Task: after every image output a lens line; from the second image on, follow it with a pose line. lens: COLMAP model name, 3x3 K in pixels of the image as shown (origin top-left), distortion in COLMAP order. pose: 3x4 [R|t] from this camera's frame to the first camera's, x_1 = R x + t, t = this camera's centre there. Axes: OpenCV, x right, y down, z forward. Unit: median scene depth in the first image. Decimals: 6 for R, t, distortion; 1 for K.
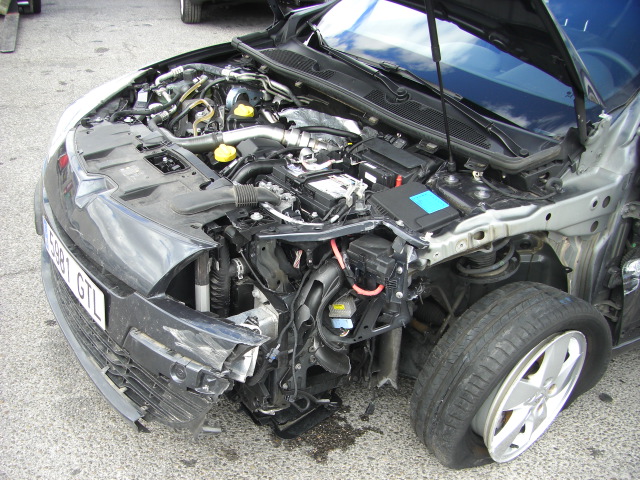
lens RADIAL K [[717.9, 0, 293.0], [0, 717.9, 308.9], [0, 0, 1]] dist [-0.169177, 0.066975]
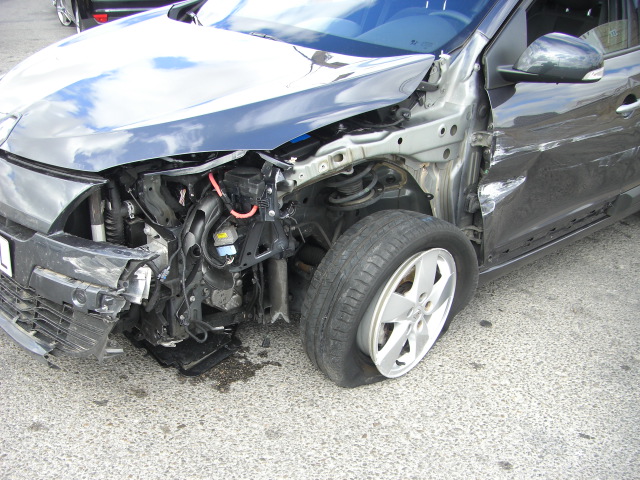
lens RADIAL K [[717.9, 0, 293.0], [0, 717.9, 308.9], [0, 0, 1]] dist [-0.169177, 0.066975]
pose [[0.990464, -0.087651, 0.106294, 0.043042], [0.092605, 0.994791, -0.042599, 0.162426], [-0.102006, 0.052036, 0.993422, -0.105292]]
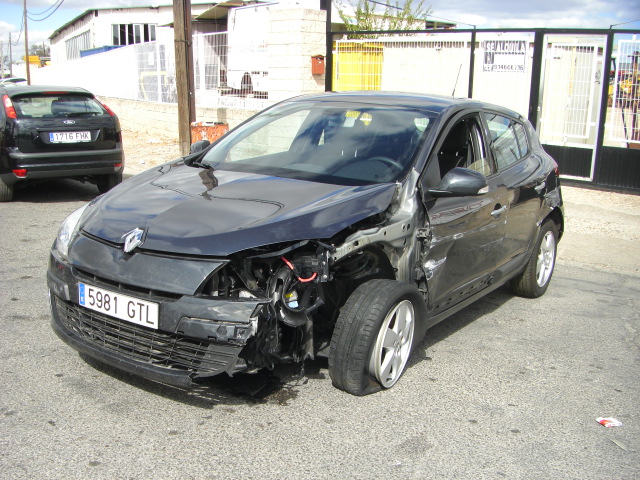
lens RADIAL K [[717.9, 0, 293.0], [0, 717.9, 308.9], [0, 0, 1]] dist [-0.169177, 0.066975]
pose [[0.928308, -0.129628, 0.348483, -0.532548], [0.210545, 0.955776, -0.205334, 0.383622], [-0.306455, 0.263985, 0.914548, -0.600429]]
